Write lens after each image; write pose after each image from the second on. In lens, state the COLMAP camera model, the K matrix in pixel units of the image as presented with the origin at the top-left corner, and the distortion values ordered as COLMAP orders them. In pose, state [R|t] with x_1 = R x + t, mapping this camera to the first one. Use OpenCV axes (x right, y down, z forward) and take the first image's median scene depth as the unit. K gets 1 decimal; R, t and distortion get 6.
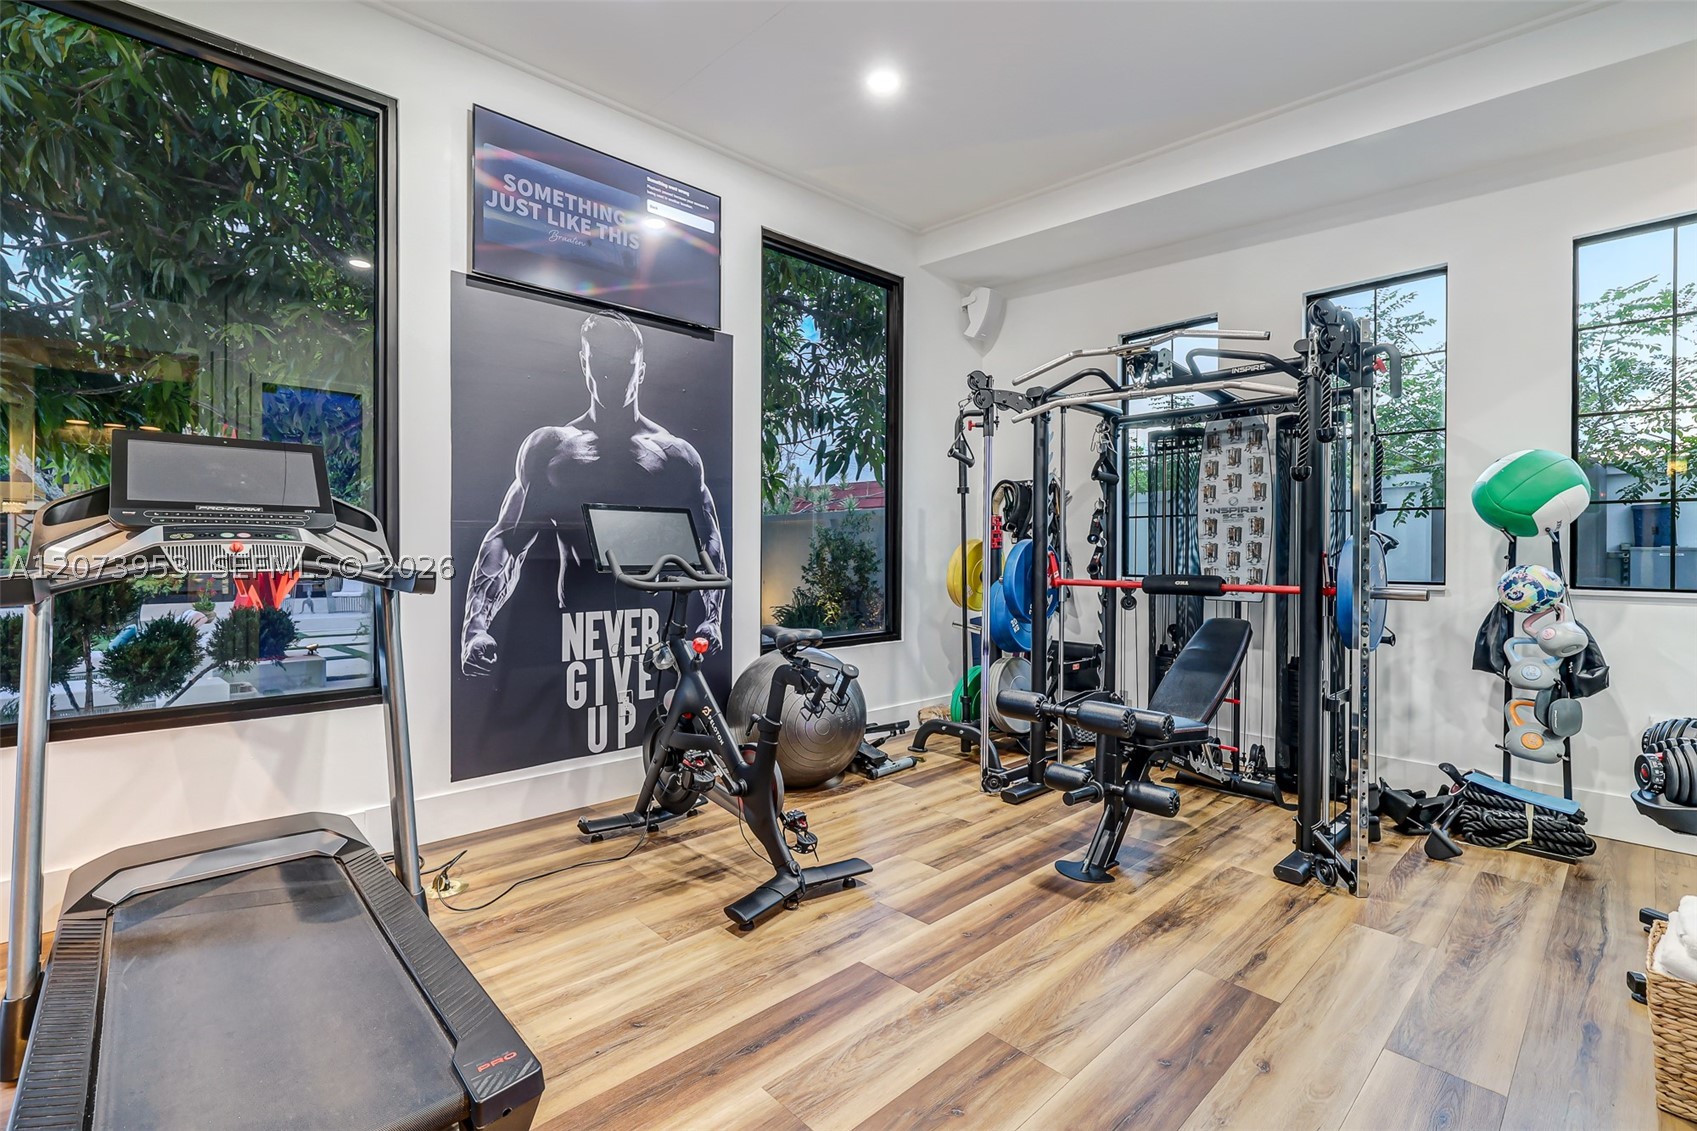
lens RADIAL K [[764.4, 0, 840.9], [0, 764.4, 547.7], [0, 0, 1]] dist [-0.000883, -0.000653]
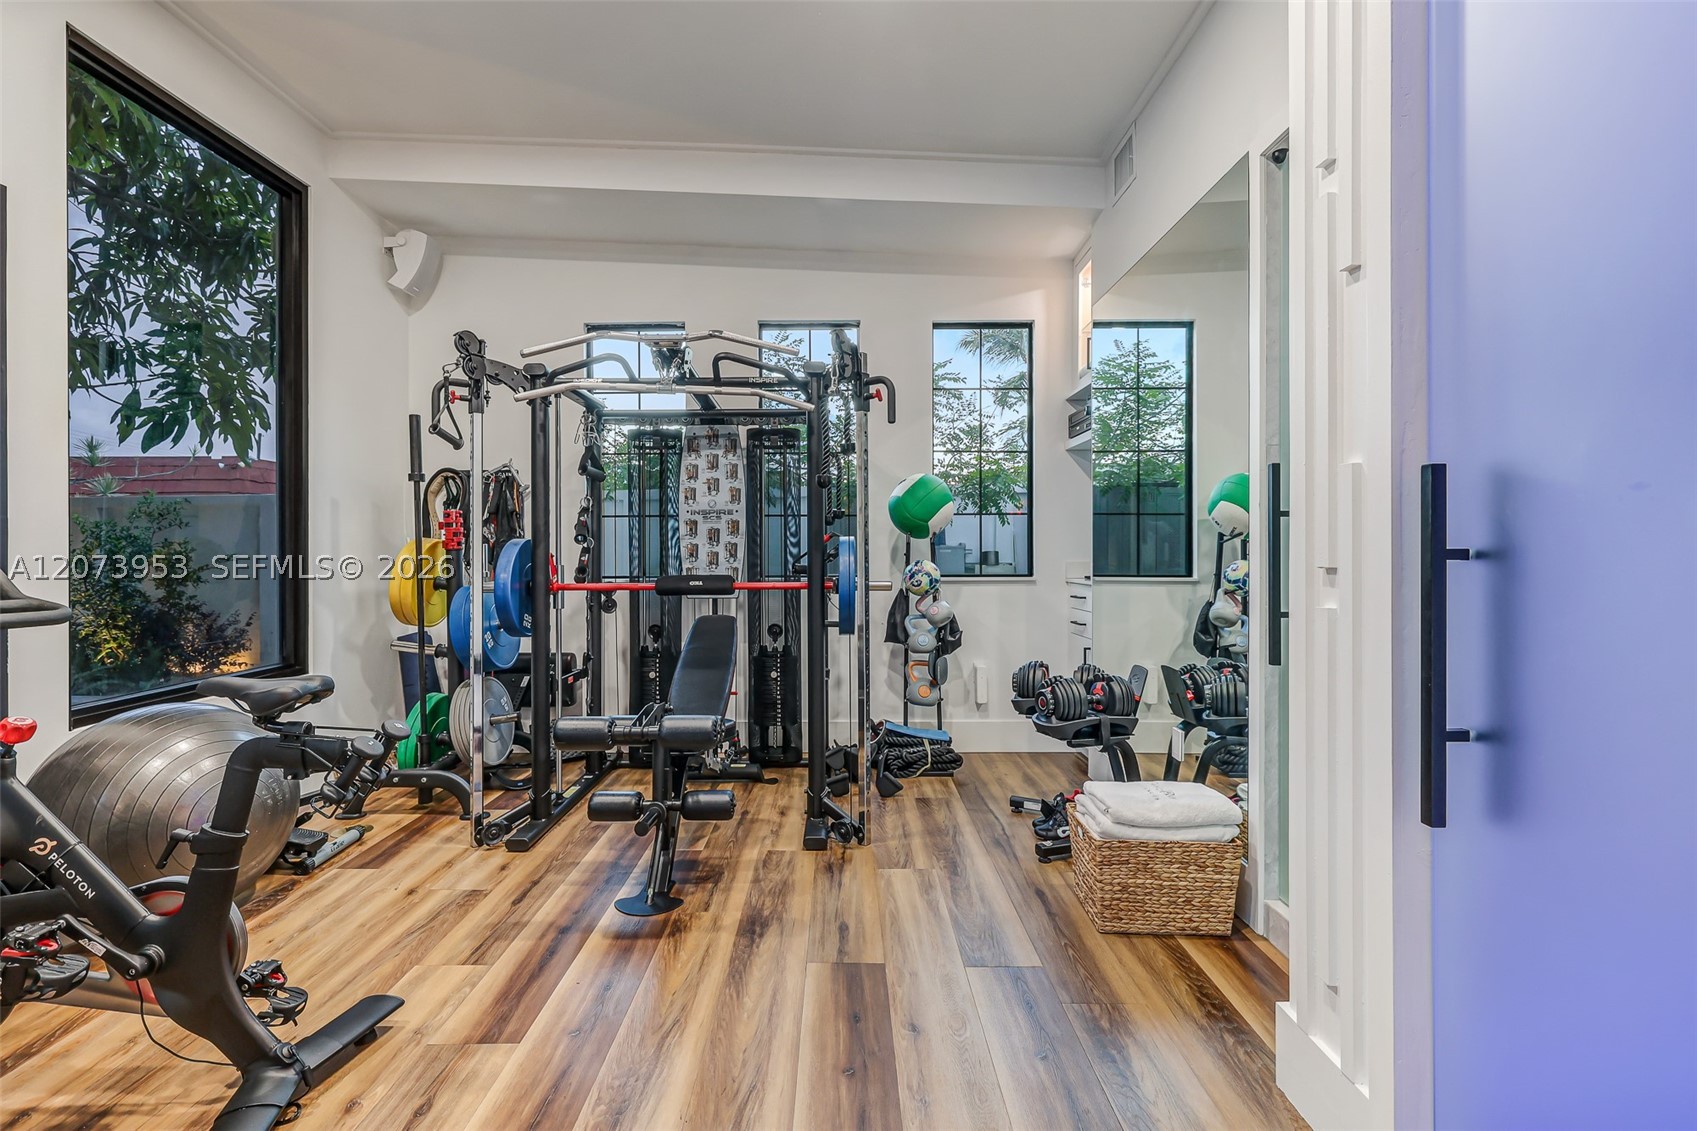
lens RADIAL K [[764.4, 0, 840.9], [0, 764.4, 547.7], [0, 0, 1]] dist [-0.000883, -0.000653]
pose [[0.687297, -0.004005, 0.726366, -0.137425], [0.003906, 0.999991, 0.001818, -0.001365], [-0.726366, 0.001587, 0.687306, 0.152616]]
